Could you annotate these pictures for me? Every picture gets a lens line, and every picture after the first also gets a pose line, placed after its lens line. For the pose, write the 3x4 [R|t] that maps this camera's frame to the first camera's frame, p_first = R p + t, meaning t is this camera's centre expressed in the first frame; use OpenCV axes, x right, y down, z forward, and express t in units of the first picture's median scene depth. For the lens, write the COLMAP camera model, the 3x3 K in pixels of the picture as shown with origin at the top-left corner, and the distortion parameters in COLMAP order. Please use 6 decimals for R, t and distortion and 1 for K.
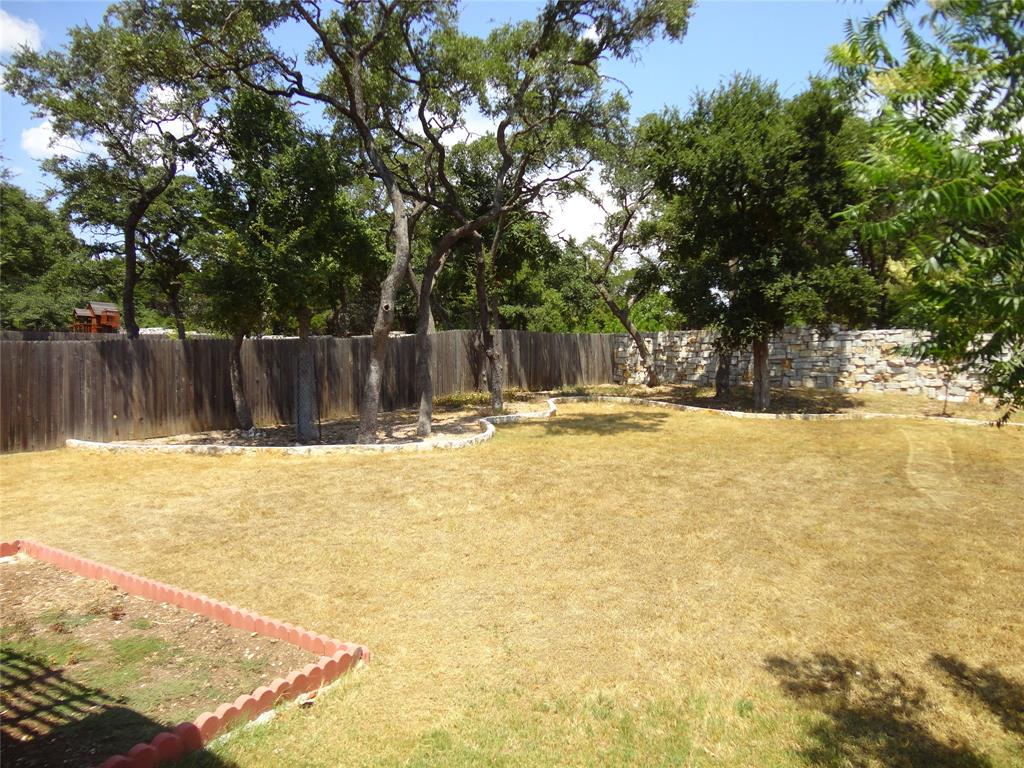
lens RADIAL K [[733.8, 0, 514.6], [0, 733.8, 389.4], [0, 0, 1]] dist [-0.008757, 0.000210]
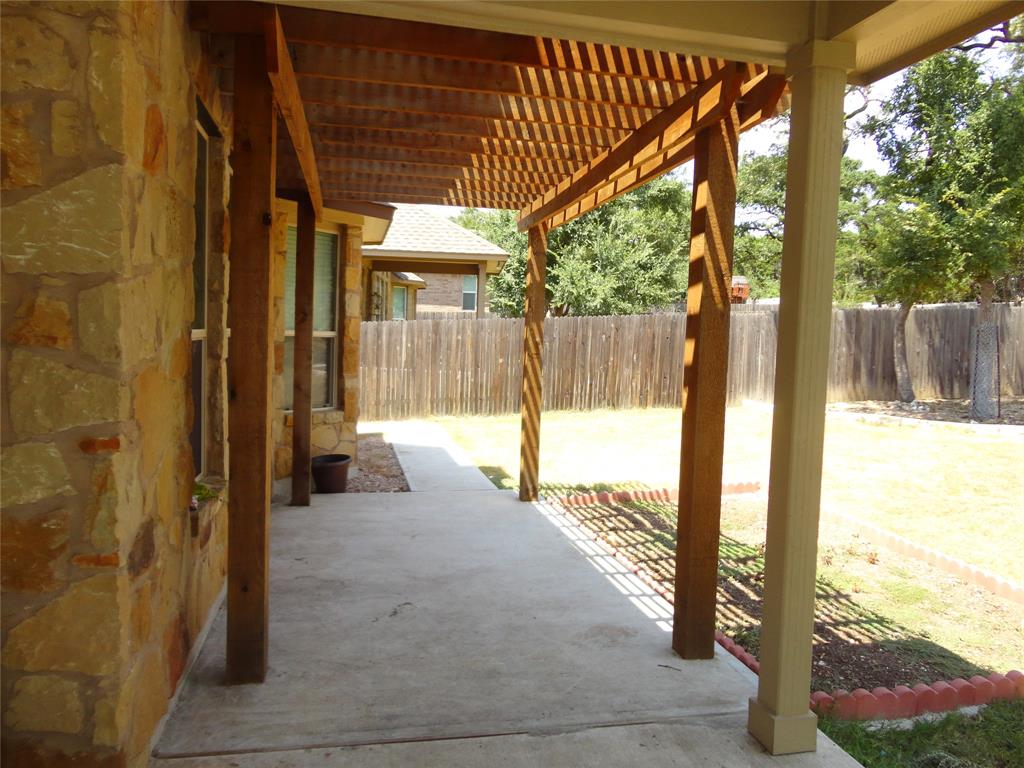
lens RADIAL K [[733.8, 0, 514.6], [0, 733.8, 389.4], [0, 0, 1]] dist [-0.008757, 0.000210]
pose [[0.718204, 0.062519, -0.693019, -0.061954], [-0.032114, 0.997872, 0.056739, -0.001064], [0.695092, -0.018494, 0.718683, -0.073071]]
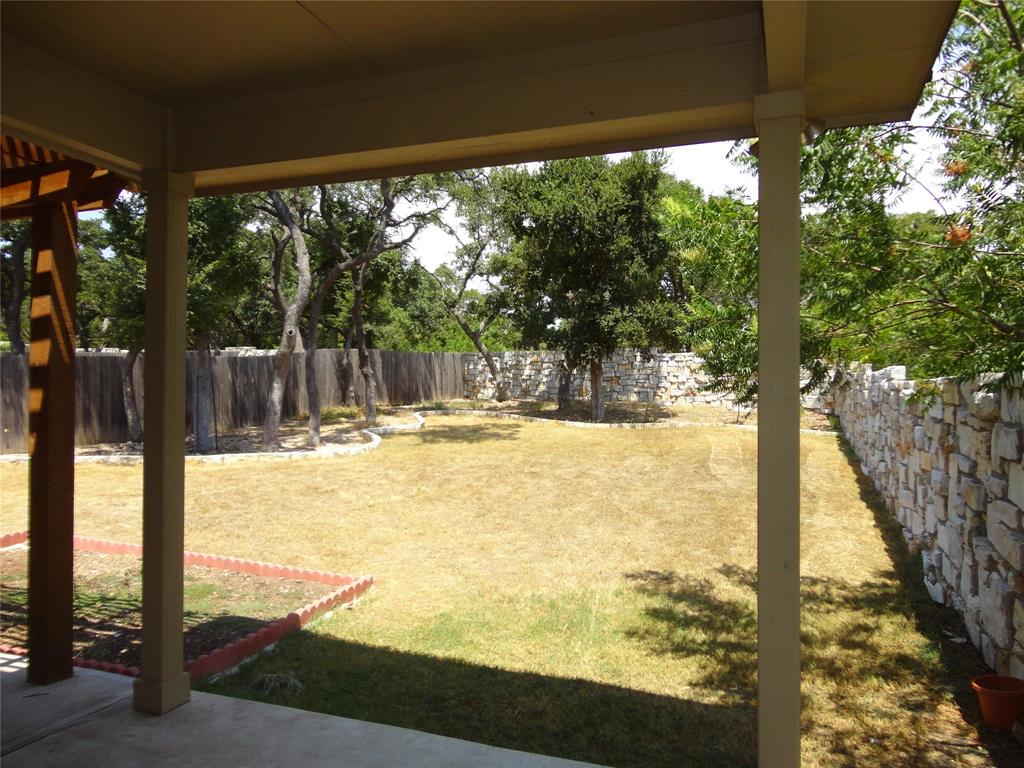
lens RADIAL K [[762.8, 0, 499.6], [0, 762.8, 349.1], [0, 0, 1]] dist [-0.060361, 0.000255]
pose [[0.976404, 0.010653, 0.215691, -0.088744], [0.004893, 0.997435, -0.071415, 0.000185], [-0.215898, 0.070785, 0.973847, -0.178961]]
